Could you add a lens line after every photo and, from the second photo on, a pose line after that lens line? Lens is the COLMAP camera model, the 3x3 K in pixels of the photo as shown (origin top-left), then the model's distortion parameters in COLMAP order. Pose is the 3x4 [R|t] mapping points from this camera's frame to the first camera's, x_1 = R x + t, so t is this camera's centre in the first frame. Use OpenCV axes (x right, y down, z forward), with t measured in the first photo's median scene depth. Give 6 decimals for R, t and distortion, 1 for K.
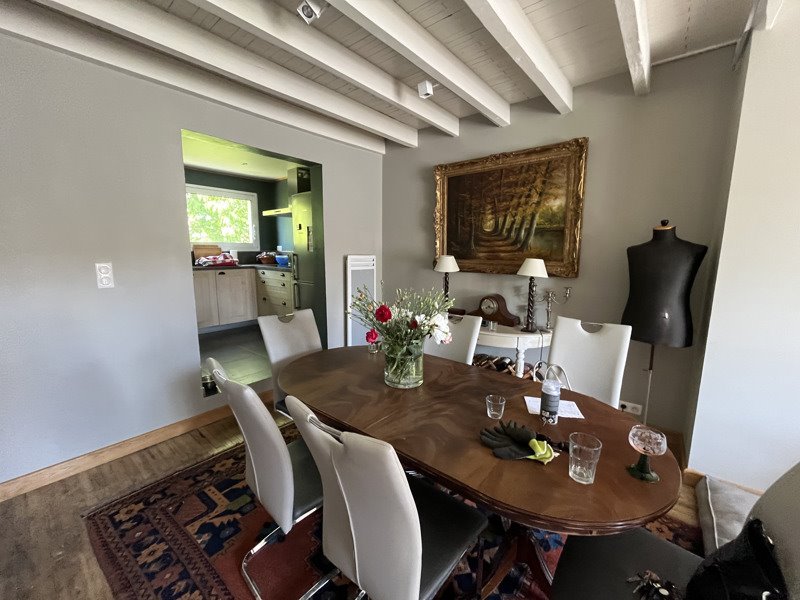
lens RADIAL K [[324.1, 0, 396.1], [0, 324.1, 300.0], [0, 0, 1]] dist [-0.001619, -0.000023]
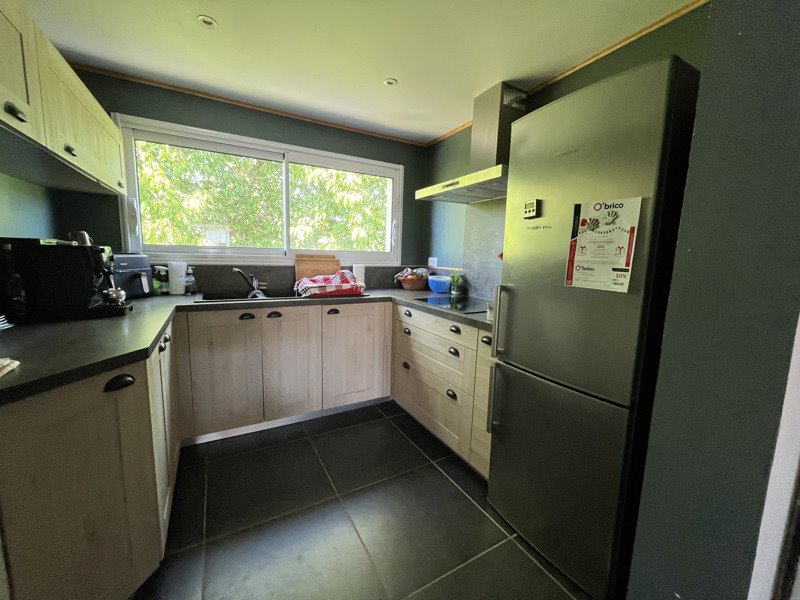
lens RADIAL K [[324.1, 0, 399.2], [0, 324.1, 298.3], [0, 0, 1]] dist [-0.001619, -0.000023]
pose [[0.935127, 0.062874, -0.348690, -0.245592], [-0.072314, 0.997282, -0.014110, -0.096533], [0.346856, 0.038410, 0.937132, 0.517729]]
